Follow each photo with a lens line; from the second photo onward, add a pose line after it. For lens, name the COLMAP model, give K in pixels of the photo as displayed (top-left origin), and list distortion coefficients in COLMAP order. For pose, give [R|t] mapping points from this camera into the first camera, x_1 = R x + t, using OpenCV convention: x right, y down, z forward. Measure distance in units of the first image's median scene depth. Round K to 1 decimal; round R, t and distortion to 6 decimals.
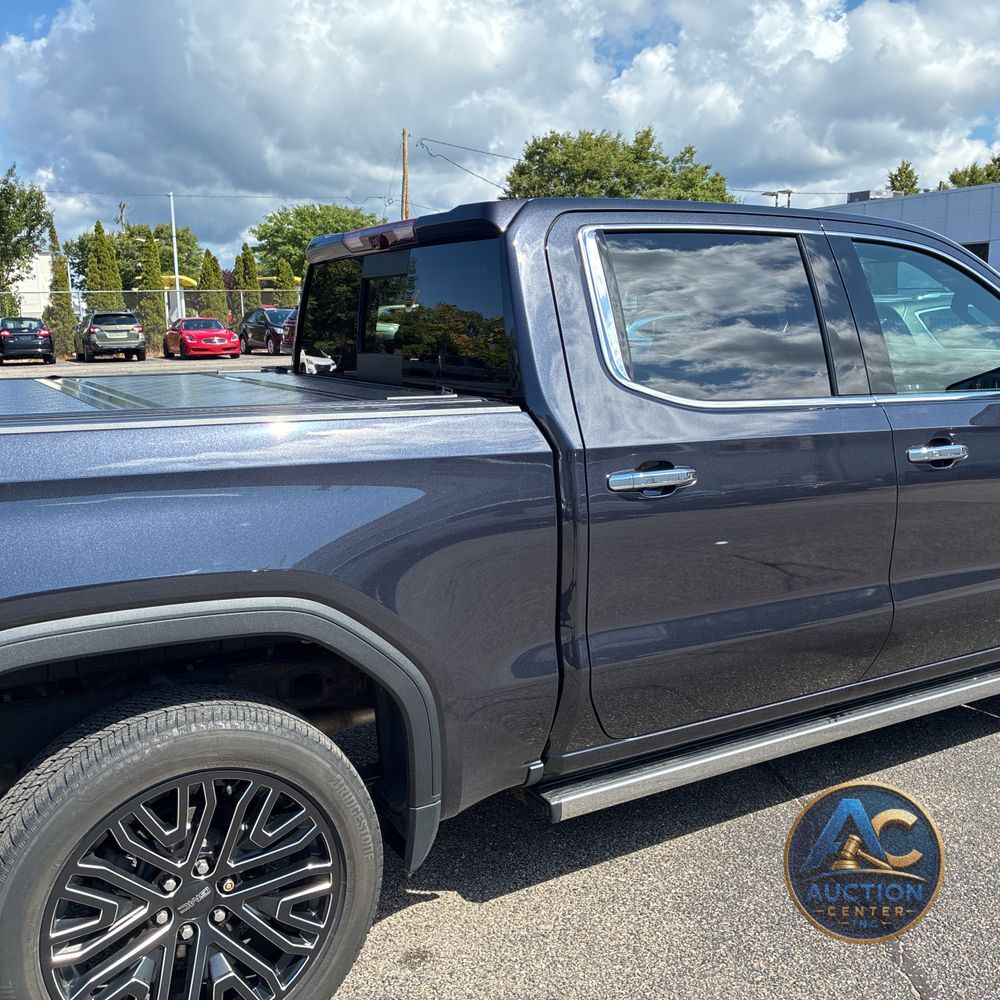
lens RADIAL K [[1005.0, 0, 482.6], [0, 1005.0, 497.3], [0, 0, 1]] dist [0.009128, 0.000804]
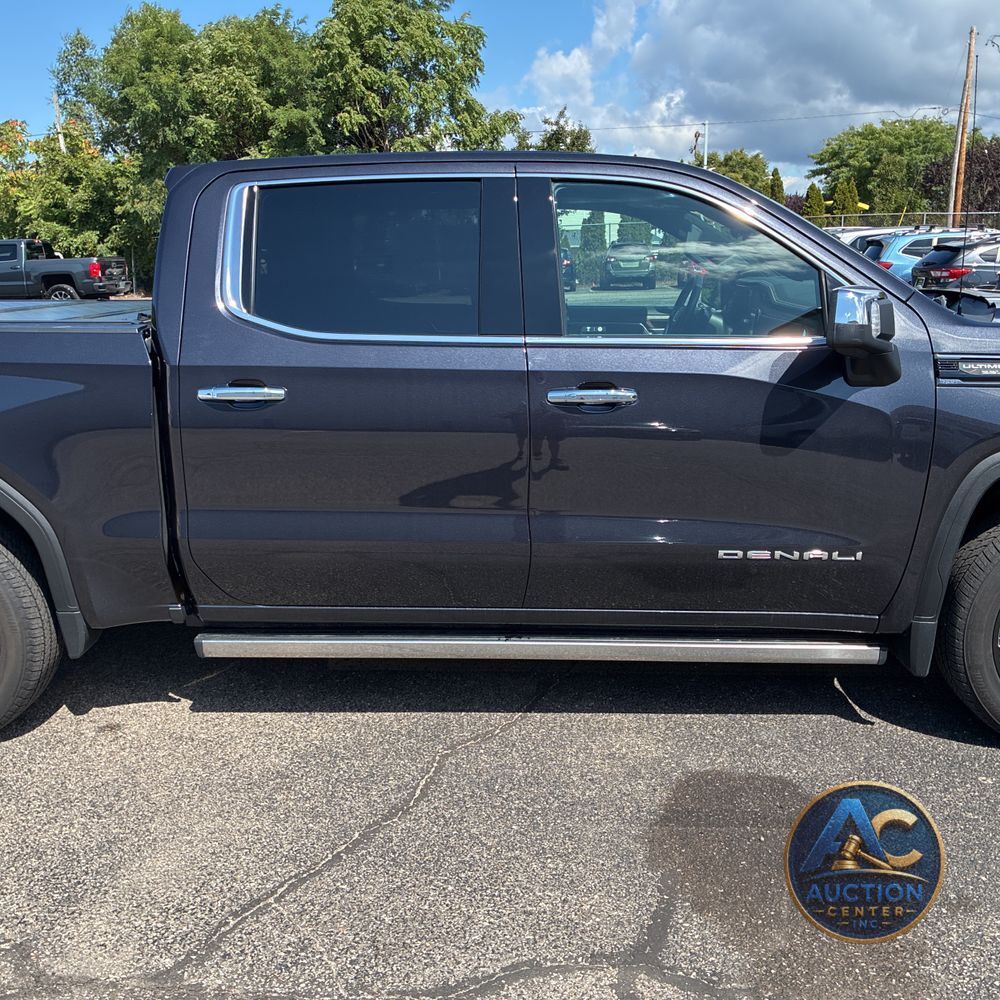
lens RADIAL K [[998.7, 0, 489.9], [0, 998.7, 508.6], [0, 0, 1]] dist [0.007190, -0.002761]
pose [[0.851654, 0.123135, -0.509434, 0.516663], [-0.081423, 0.991293, 0.103483, -0.015014], [0.517741, -0.046652, 0.854265, 0.050635]]
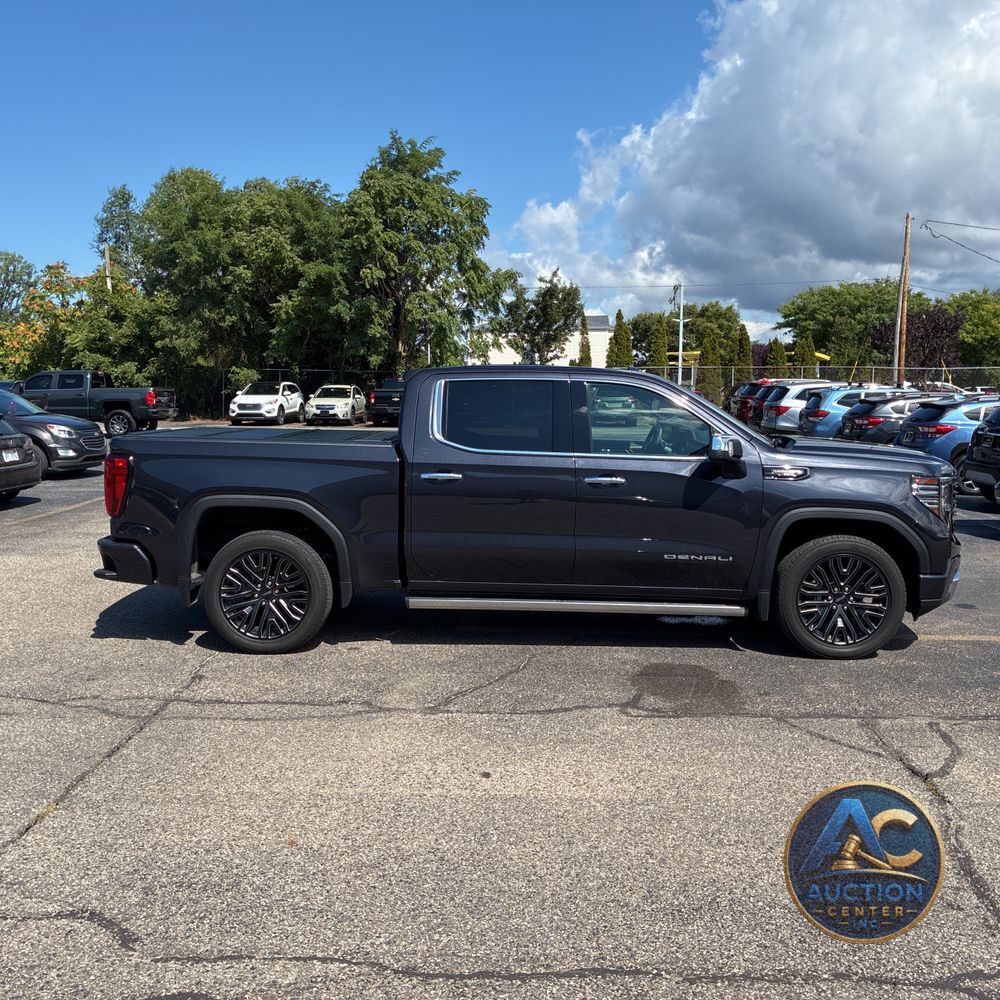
lens RADIAL K [[995.7, 0, 508.9], [0, 995.7, 495.8], [0, 0, 1]] dist [0.021446, -0.023752]
pose [[0.867384, 0.069500, -0.492763, 0.775970], [-0.102866, 0.993854, -0.040894, 0.058413], [0.486893, 0.086159, 0.869202, -0.565467]]
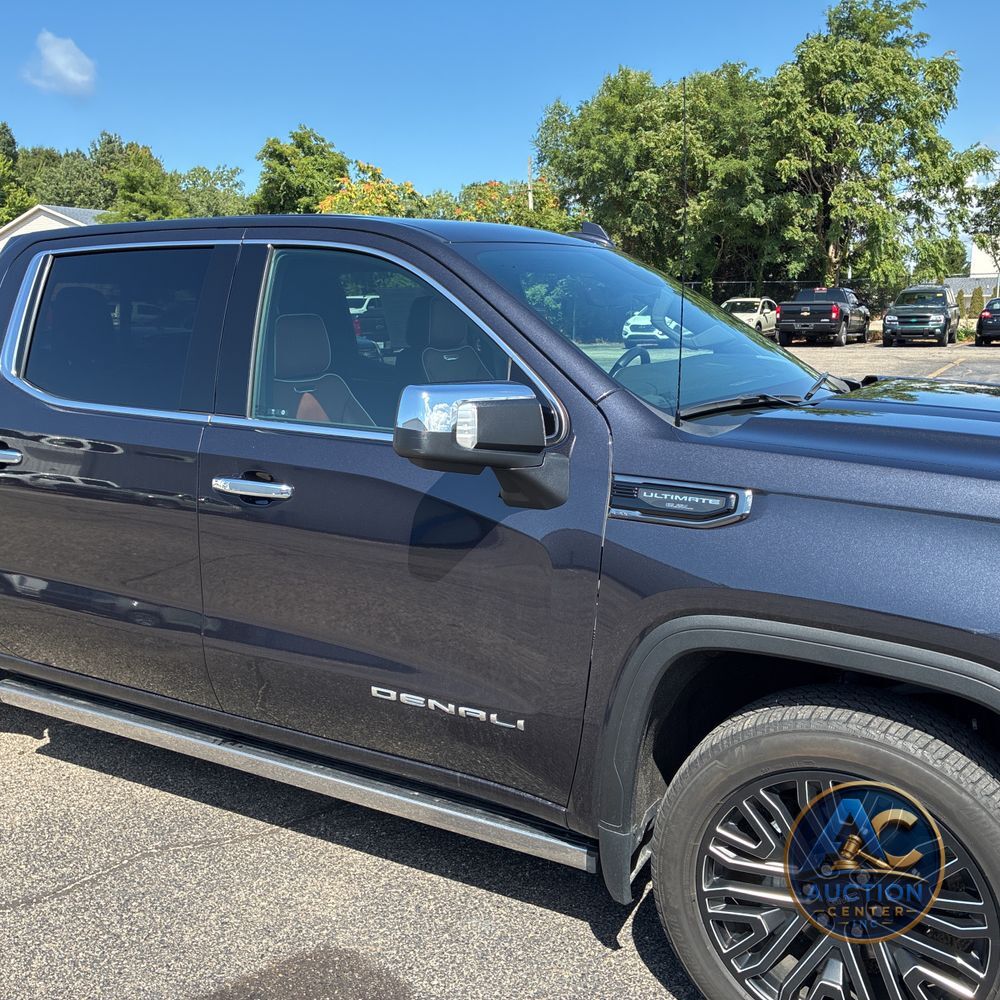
lens RADIAL K [[995.7, 0, 508.9], [0, 995.7, 495.8], [0, 0, 1]] dist [0.021446, -0.023752]
pose [[0.535573, 0.161812, -0.828842, 0.765565], [-0.143238, 0.984656, 0.099674, -0.092372], [0.832253, 0.065339, 0.550533, 0.409595]]
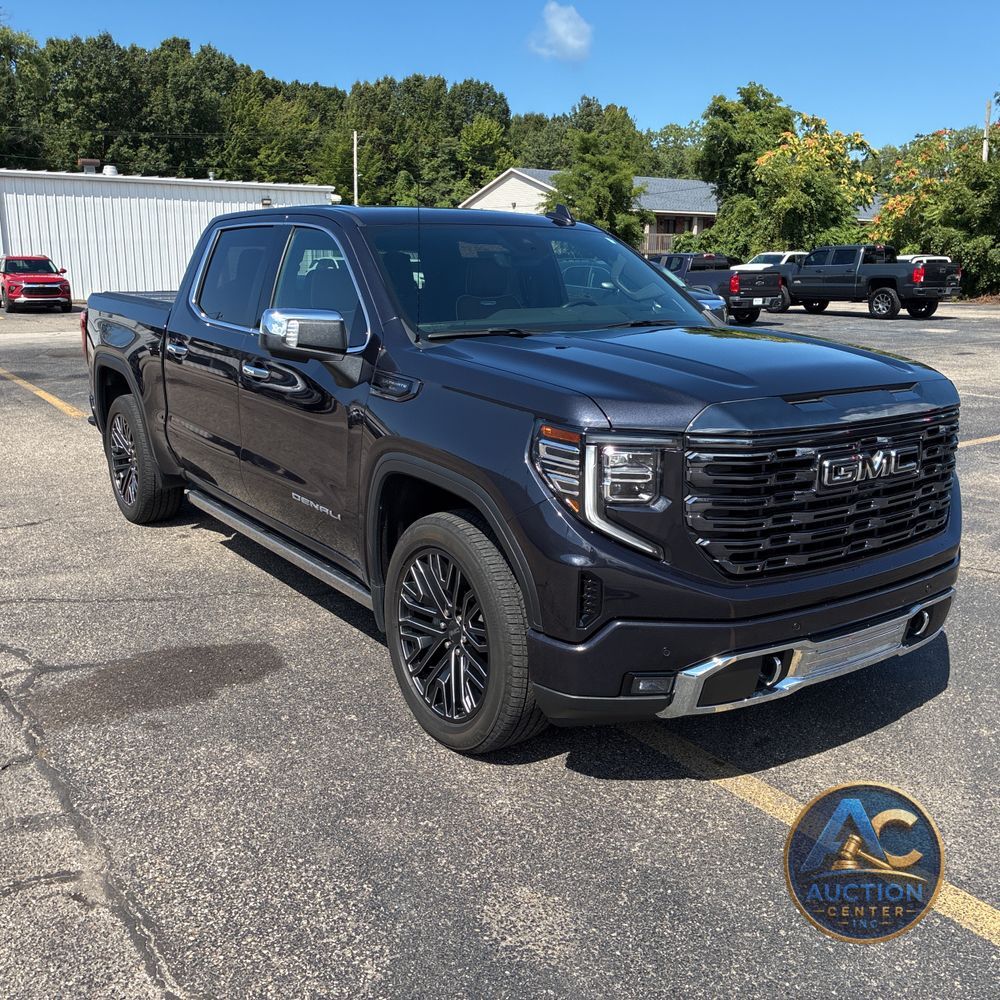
lens RADIAL K [[1000.8, 0, 520.6], [0, 1000.8, 494.6], [0, 0, 1]] dist [0.018511, 0.006524]
pose [[0.121843, 0.232497, -0.964935, 1.166514], [-0.178227, 0.961502, 0.209165, -0.147314], [0.976417, 0.146492, 0.158590, 0.686683]]
